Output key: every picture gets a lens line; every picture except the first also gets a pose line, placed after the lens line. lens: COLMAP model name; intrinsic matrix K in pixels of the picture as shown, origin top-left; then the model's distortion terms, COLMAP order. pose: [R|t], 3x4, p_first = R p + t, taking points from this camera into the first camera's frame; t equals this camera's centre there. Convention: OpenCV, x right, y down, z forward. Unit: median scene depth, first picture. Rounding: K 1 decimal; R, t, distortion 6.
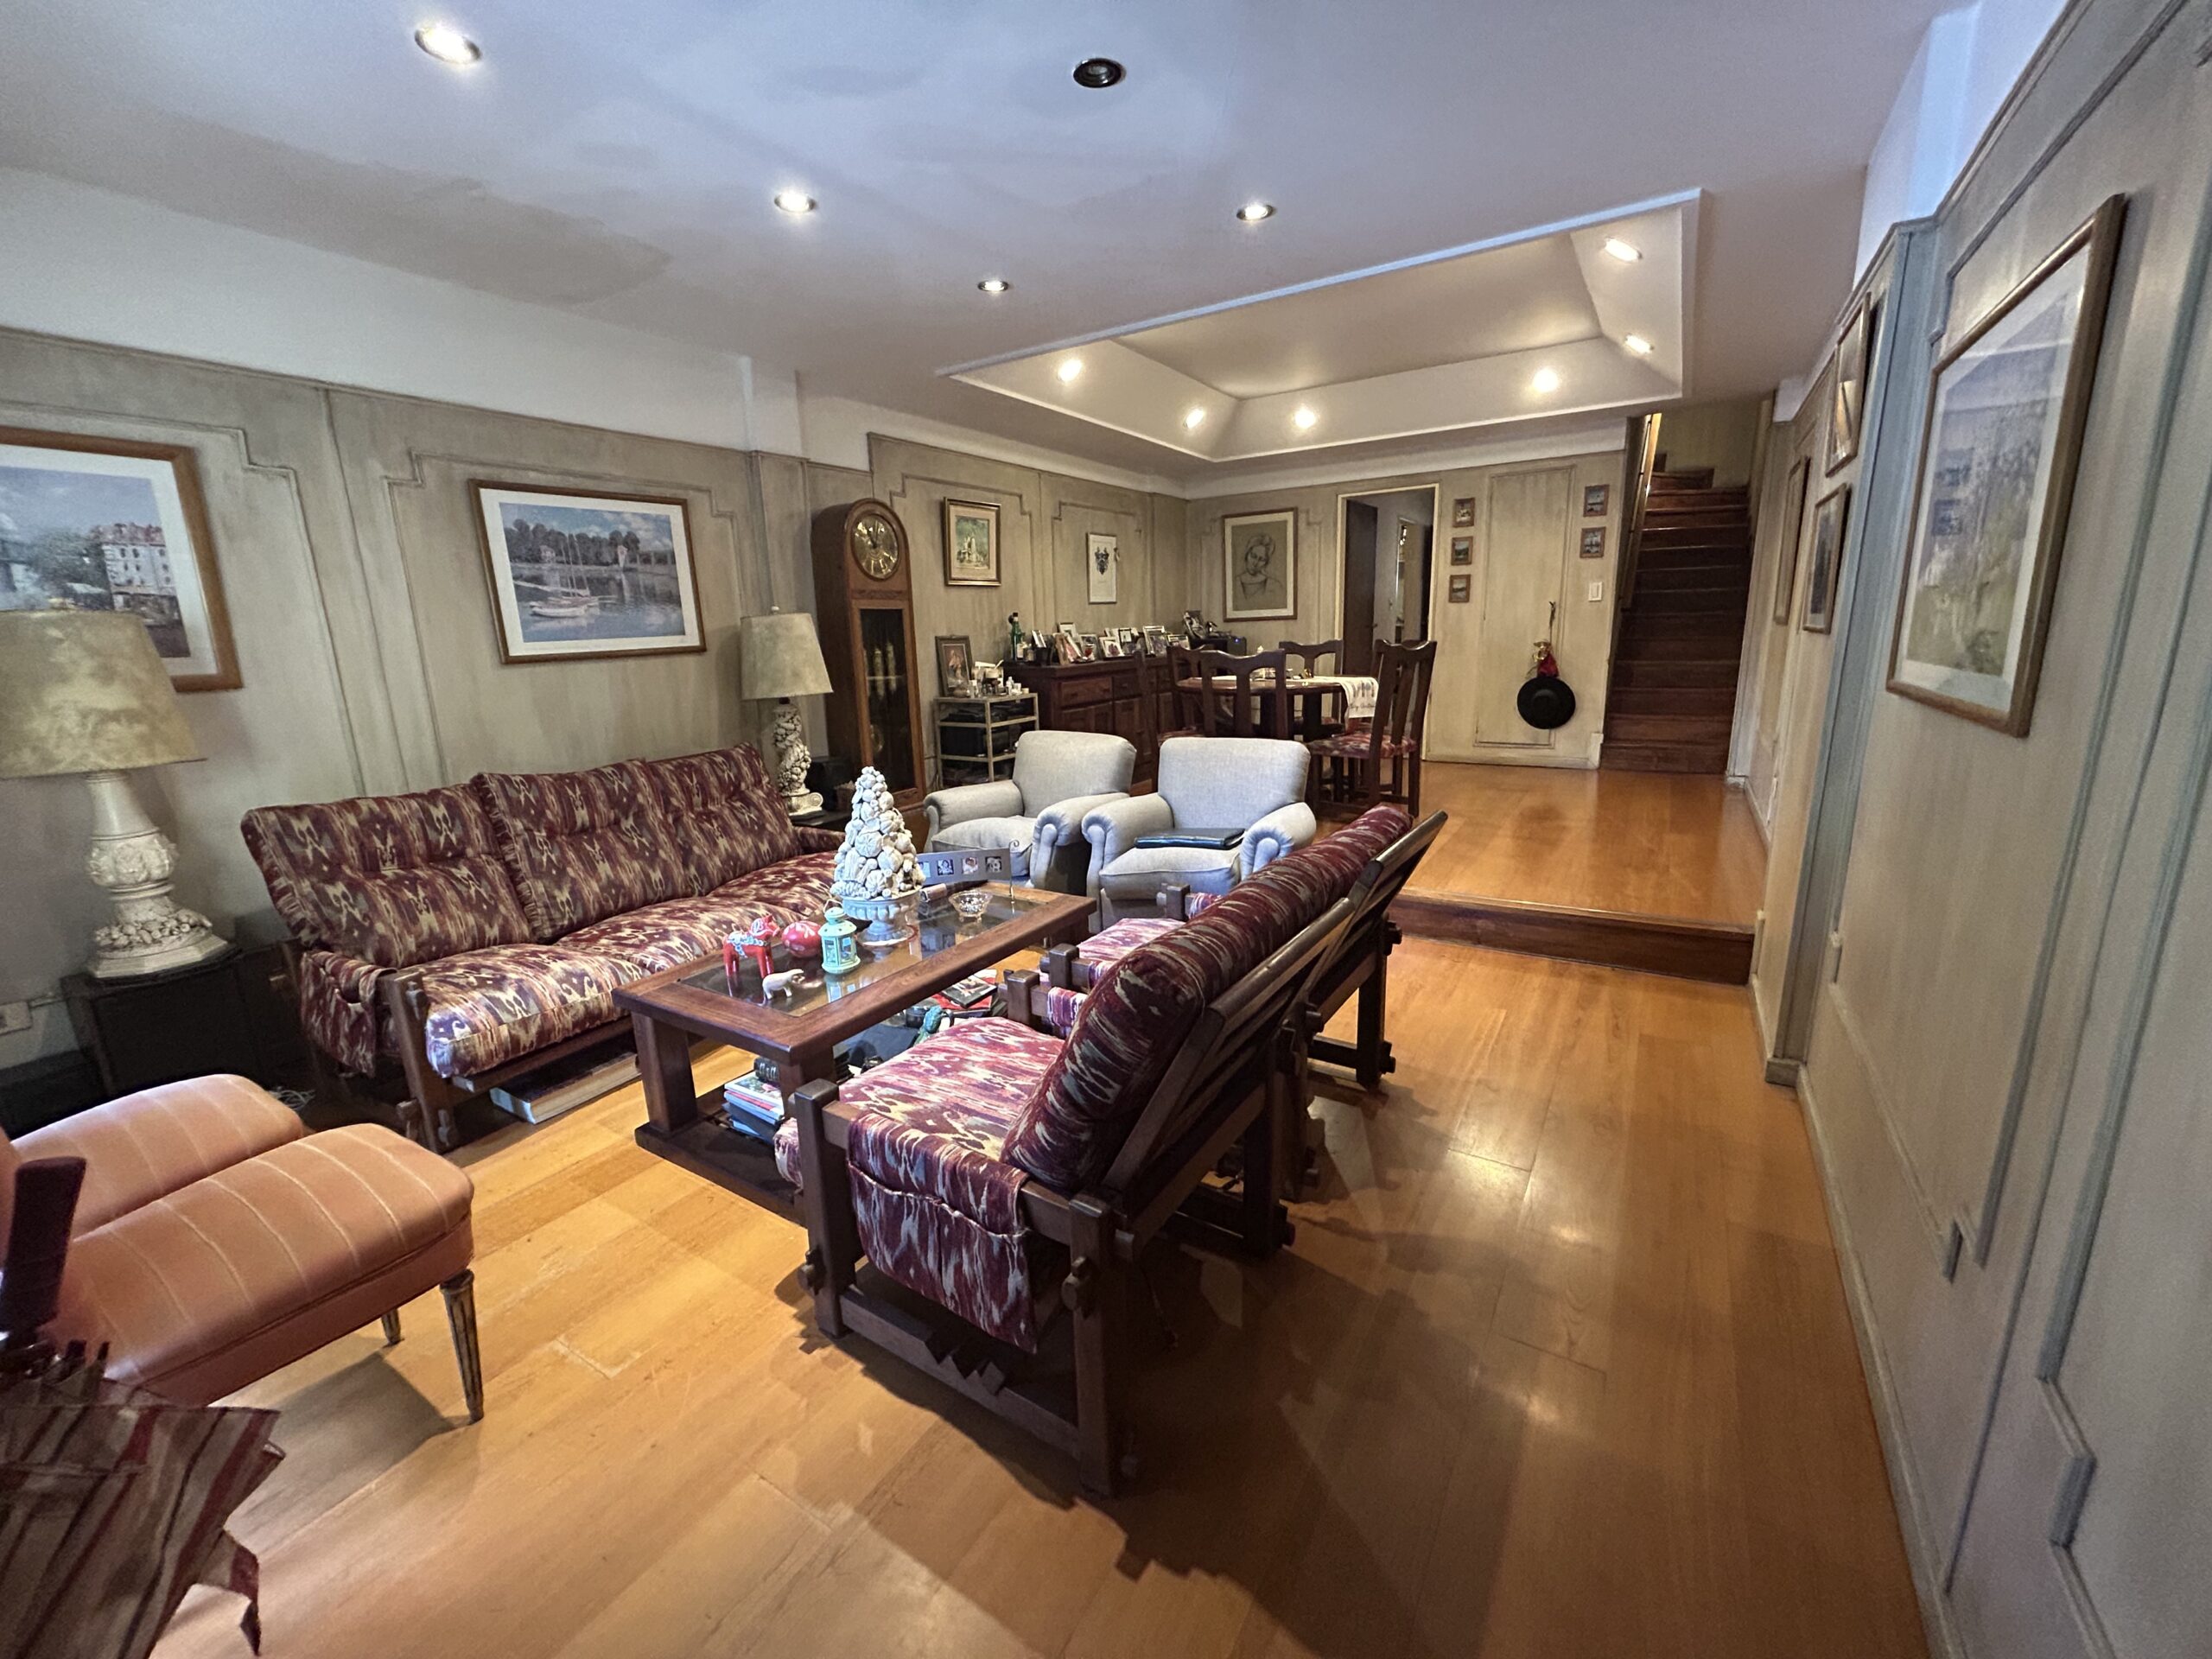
lens RADIAL K [[894.5, 0, 1106.0], [0, 894.5, 829.5], [0, 0, 1]] dist [-0.002138, -0.000085]
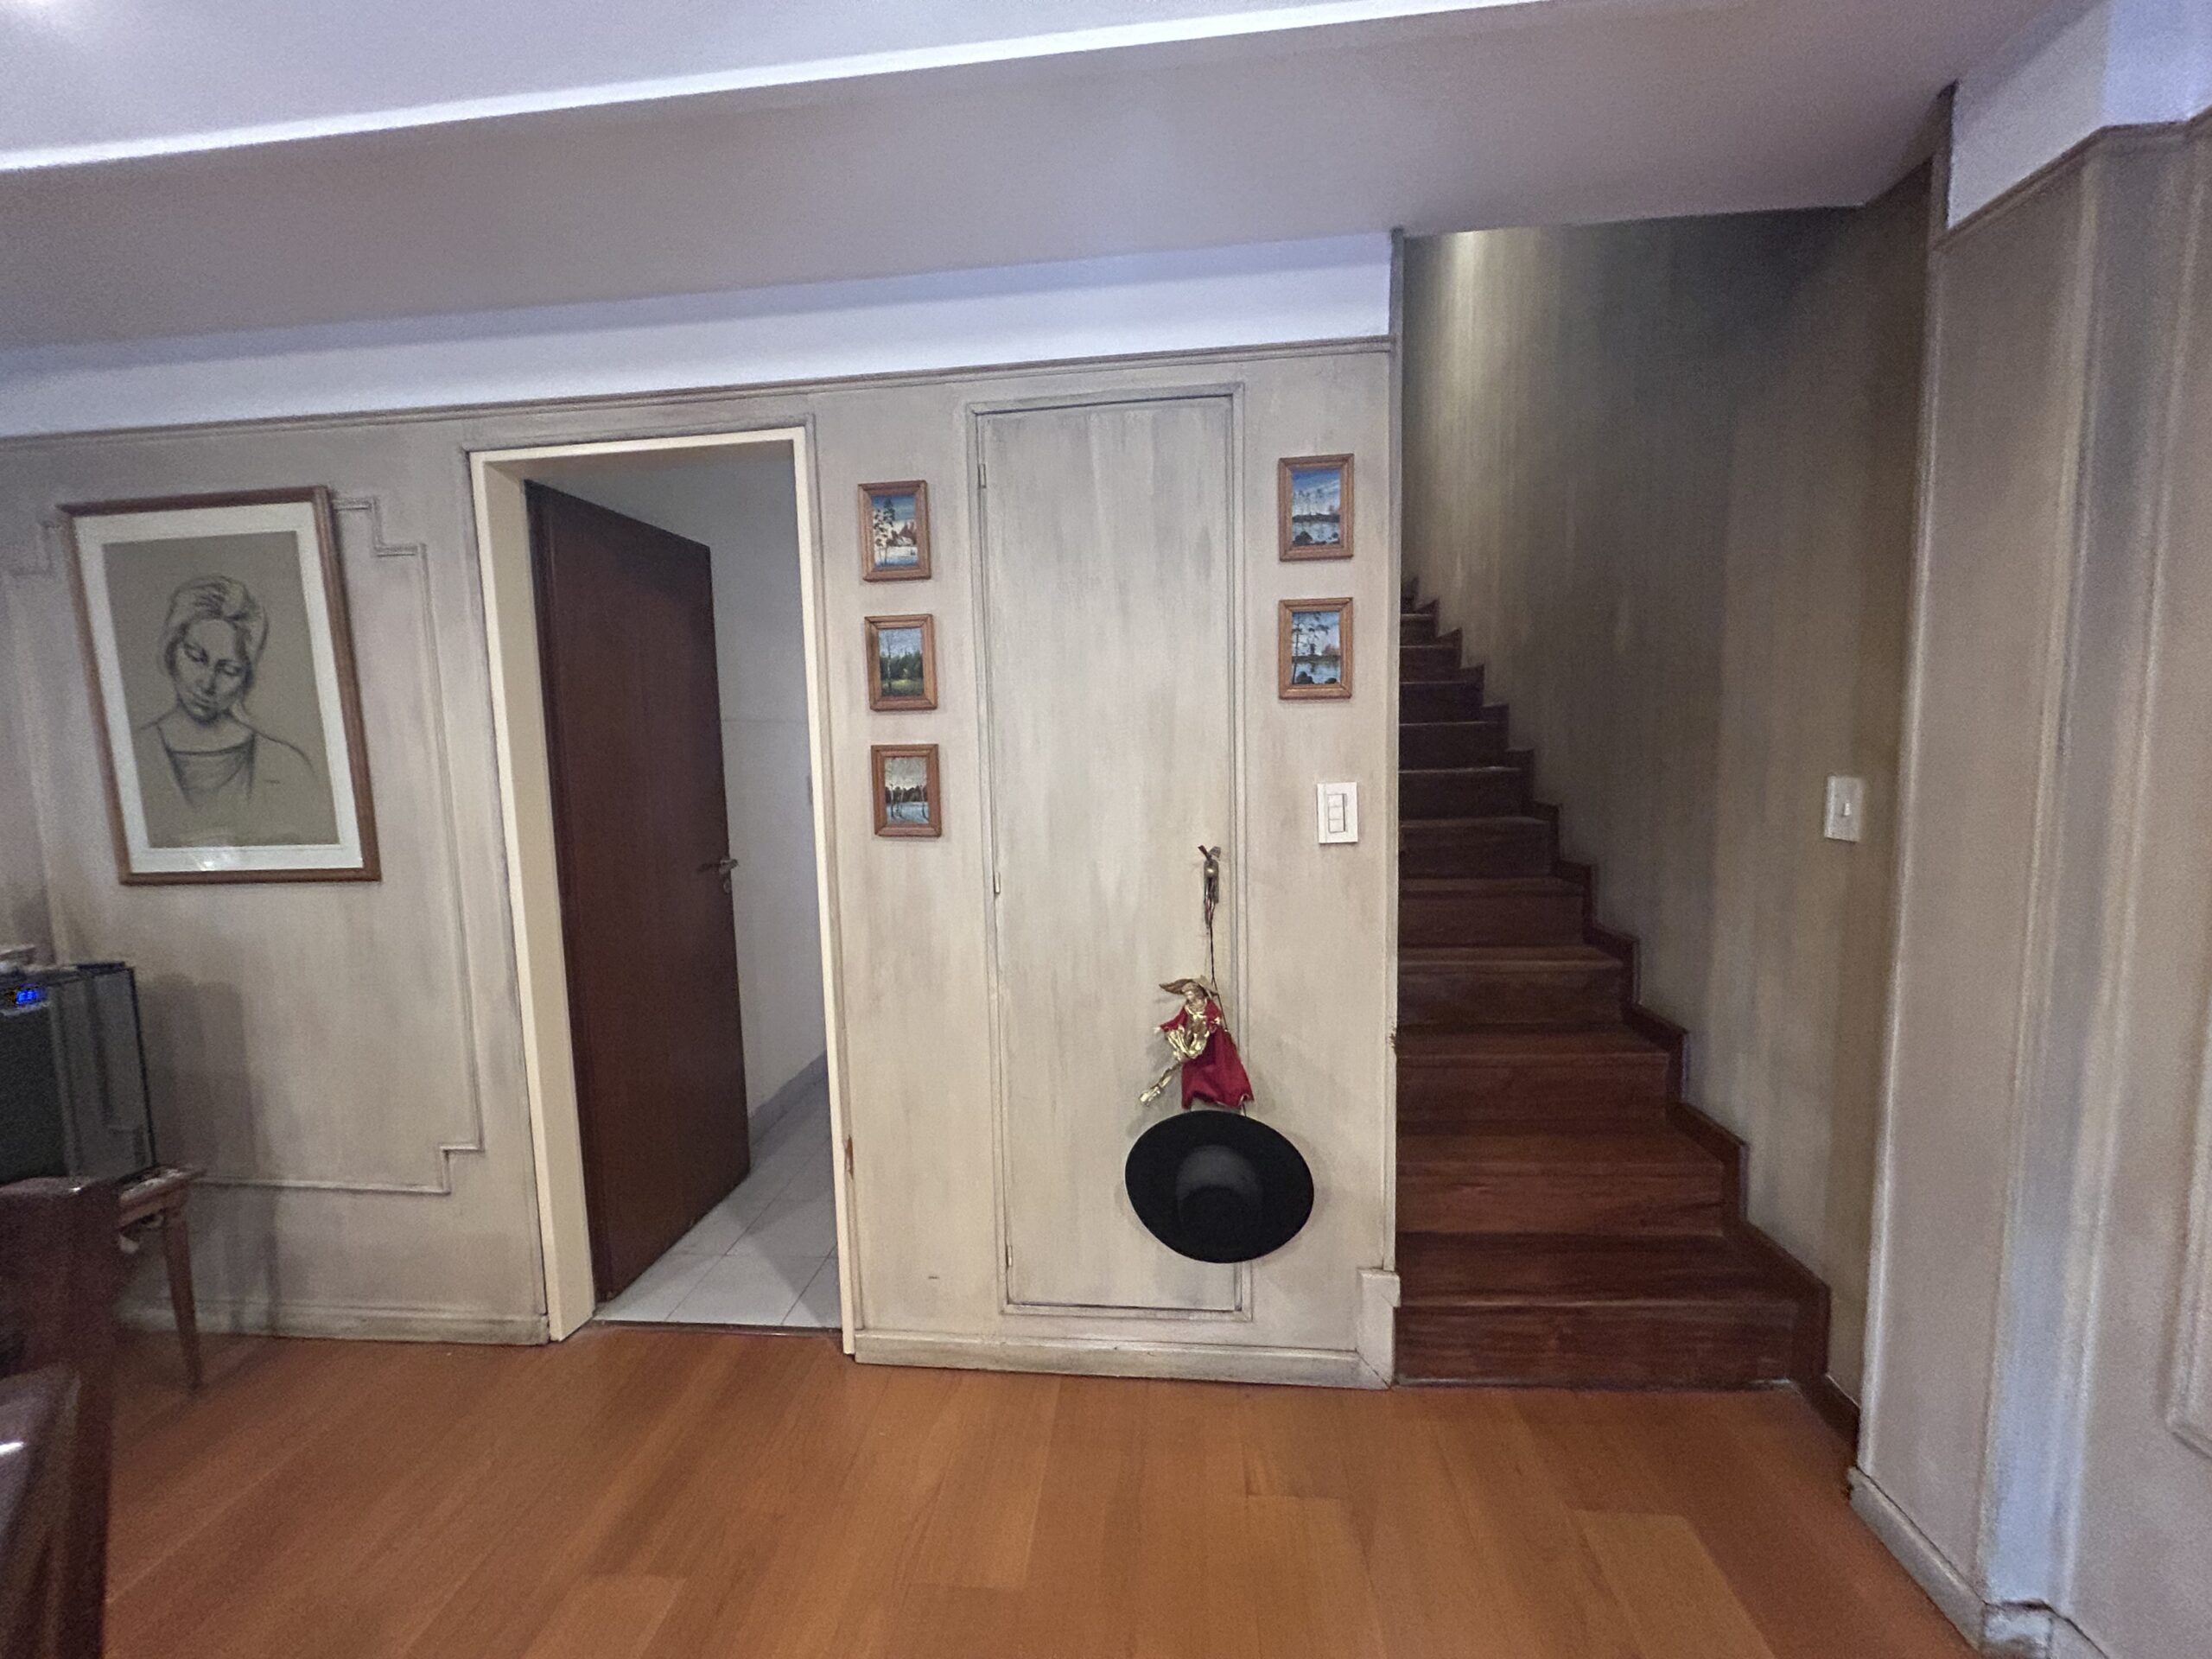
lens RADIAL K [[894.5, 0, 1106.0], [0, 894.5, 829.5], [0, 0, 1]] dist [-0.002138, -0.000085]
pose [[0.897842, -0.031413, 0.439197, 0.329278], [0.093536, 0.988294, -0.120526, -0.218556], [-0.430269, 0.149294, 0.890269, 0.725171]]
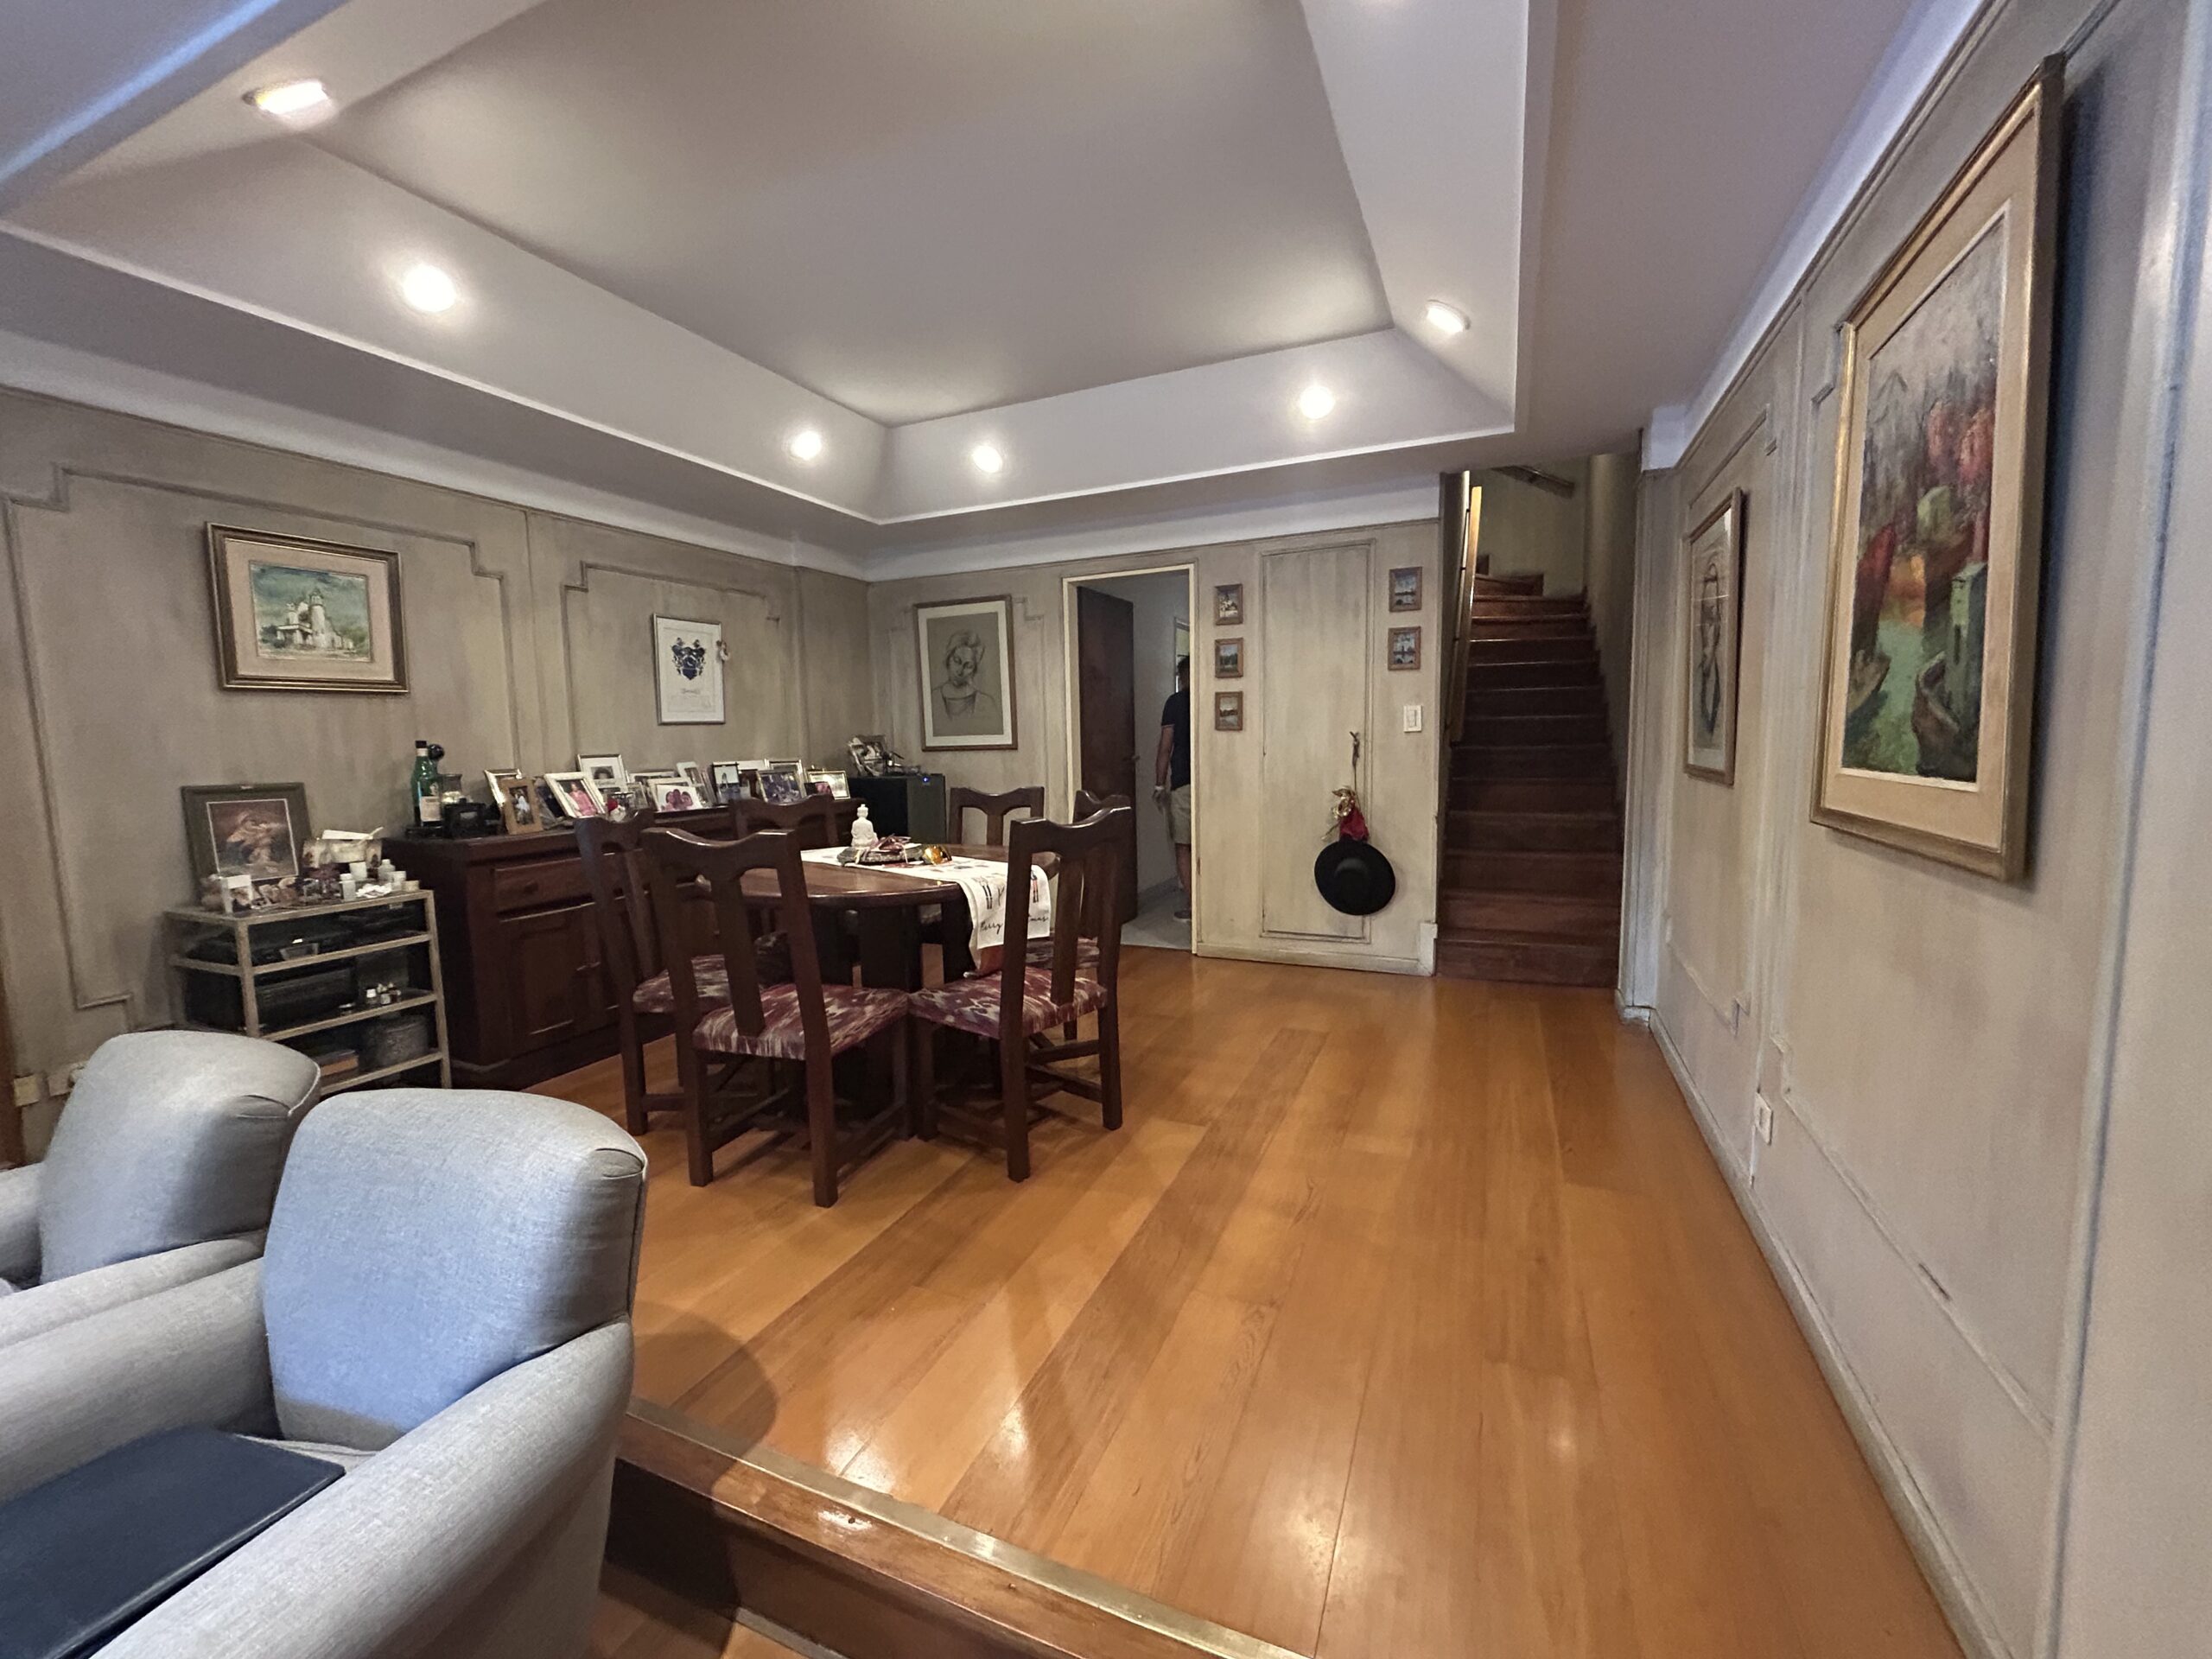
lens RADIAL K [[872.2, 0, 1106.0], [0, 872.2, 829.5], [0, 0, 1]] dist [0.000836, -0.000139]
pose [[0.990429, -0.002041, 0.138010, 0.209389], [0.018611, 0.992734, -0.118883, -0.100644], [-0.136765, 0.120314, 0.983270, 0.362579]]
